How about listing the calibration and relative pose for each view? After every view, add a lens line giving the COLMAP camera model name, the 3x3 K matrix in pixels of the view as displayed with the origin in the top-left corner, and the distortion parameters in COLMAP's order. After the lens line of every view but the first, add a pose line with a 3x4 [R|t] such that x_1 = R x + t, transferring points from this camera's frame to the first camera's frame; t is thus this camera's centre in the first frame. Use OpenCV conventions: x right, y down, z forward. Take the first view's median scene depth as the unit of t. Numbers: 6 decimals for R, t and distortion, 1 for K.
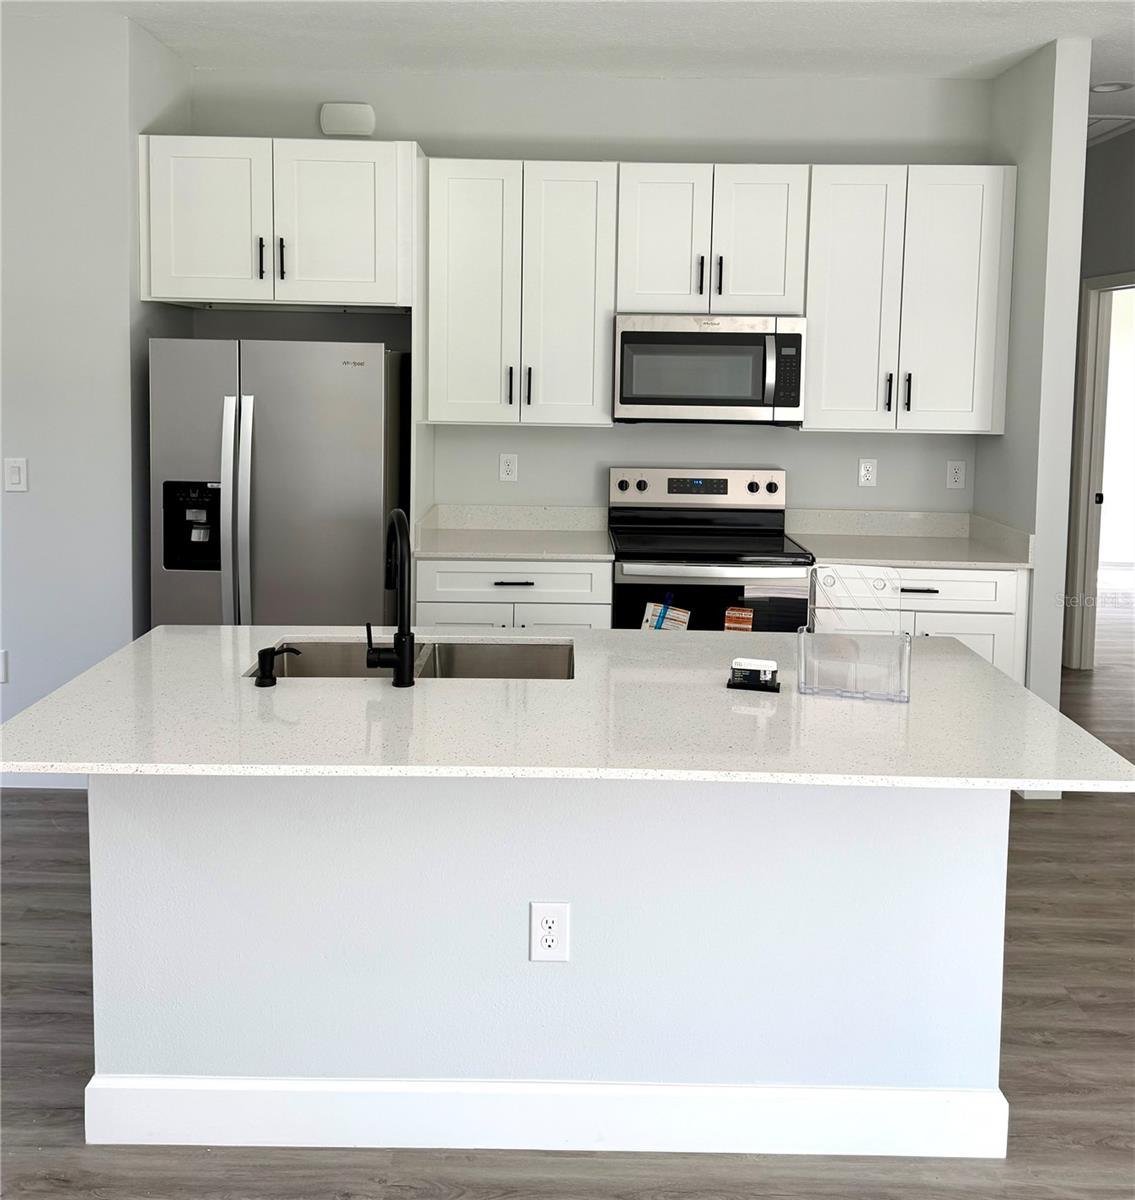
lens RADIAL K [[1127.3, 0, 567.3], [0, 1127.3, 438.8], [0, 0, 1]] dist [0.110577, -0.164417]
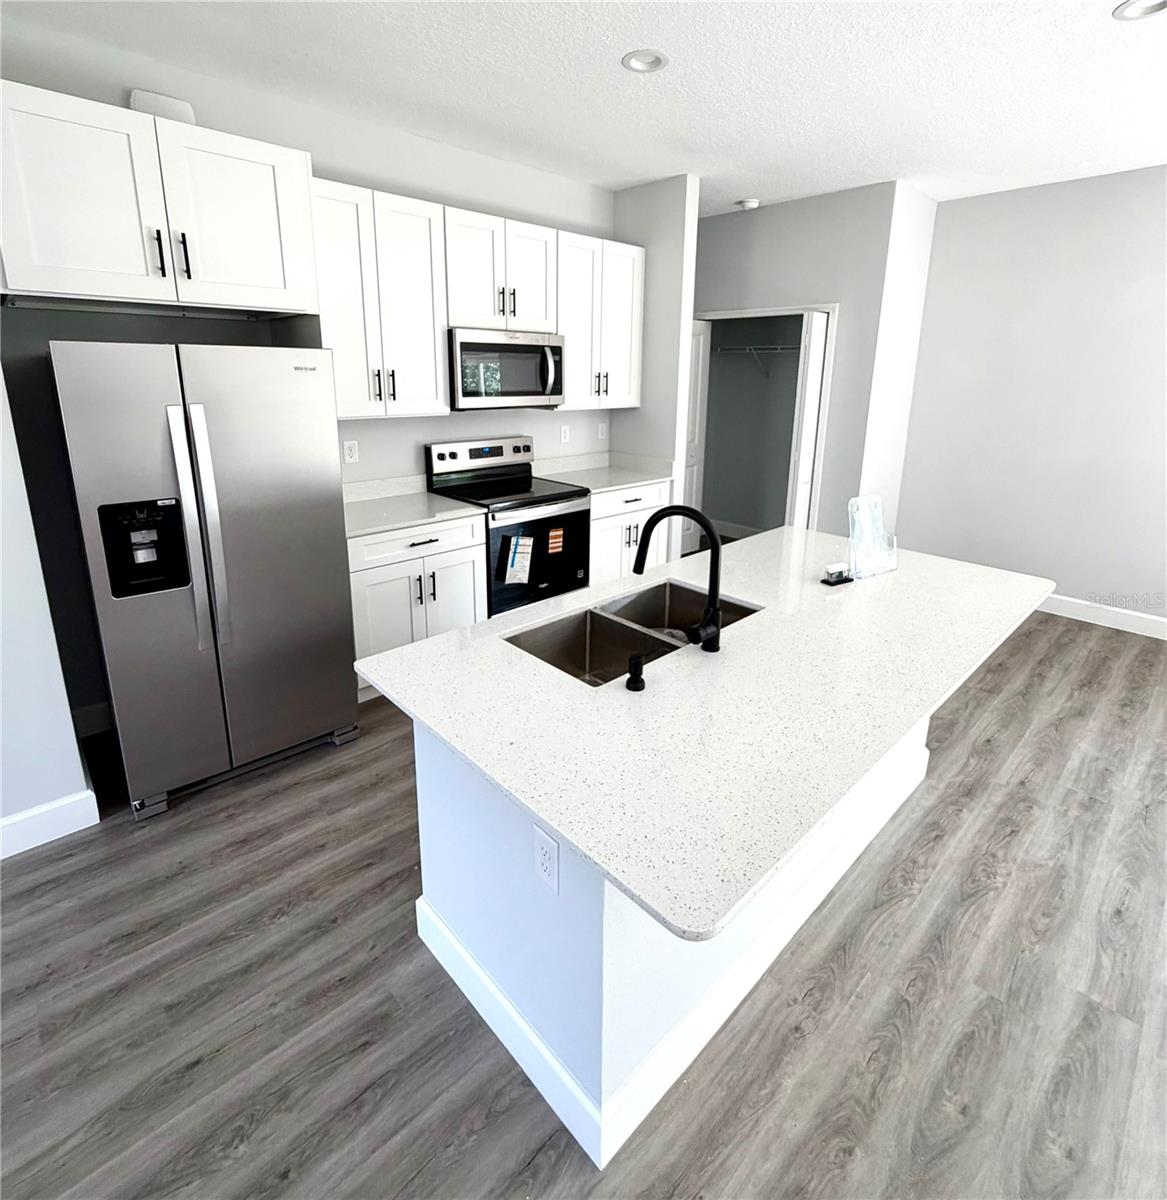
lens RADIAL K [[621.0, 0, 583.8], [0, 621.0, 514.3], [0, 0, 1]] dist [0.001222, -0.000902]
pose [[0.726859, -0.162695, 0.667238, -0.365236], [0.042620, 0.980349, 0.192614, -0.030722], [-0.685463, -0.111566, 0.719509, 0.352768]]
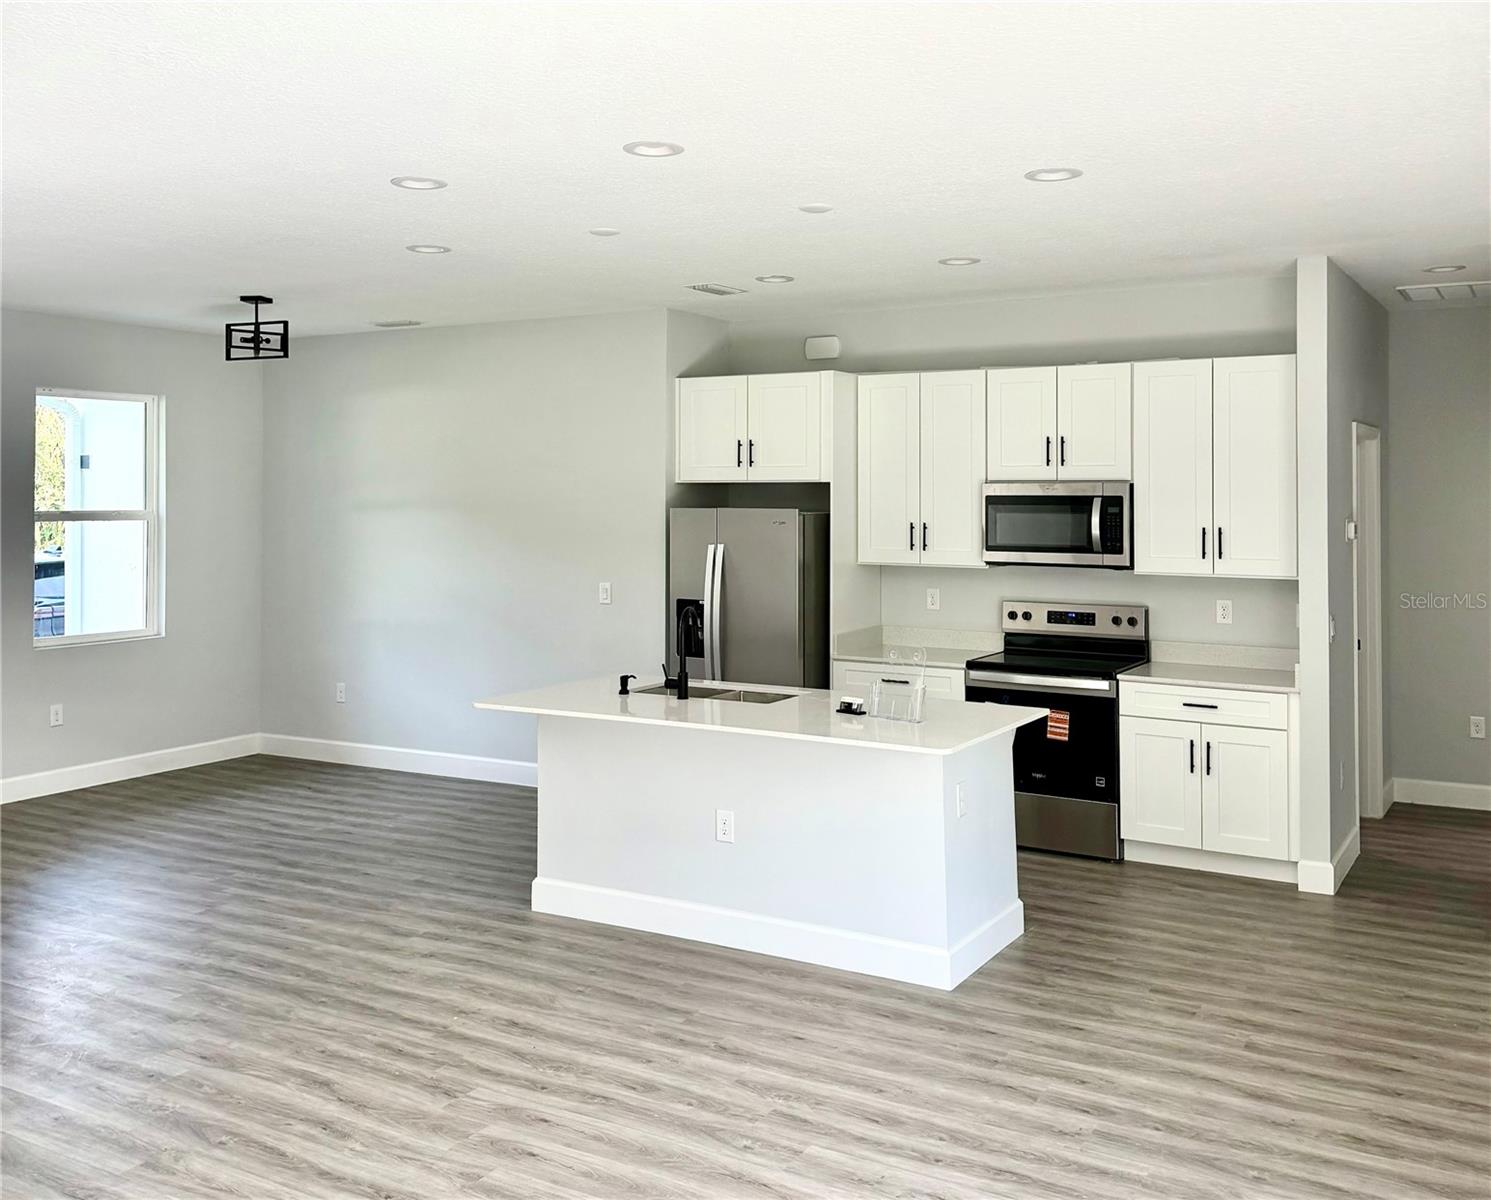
lens RADIAL K [[1393.6, 0, 742.8], [0, 1393.6, 458.5], [0, 0, 1]] dist [0.178117, -0.269094]
pose [[0.861717, -0.029153, -0.506551, 0.633908], [-0.018366, 0.995902, -0.088560, 0.011993], [0.507056, 0.085617, 0.857650, -0.553514]]
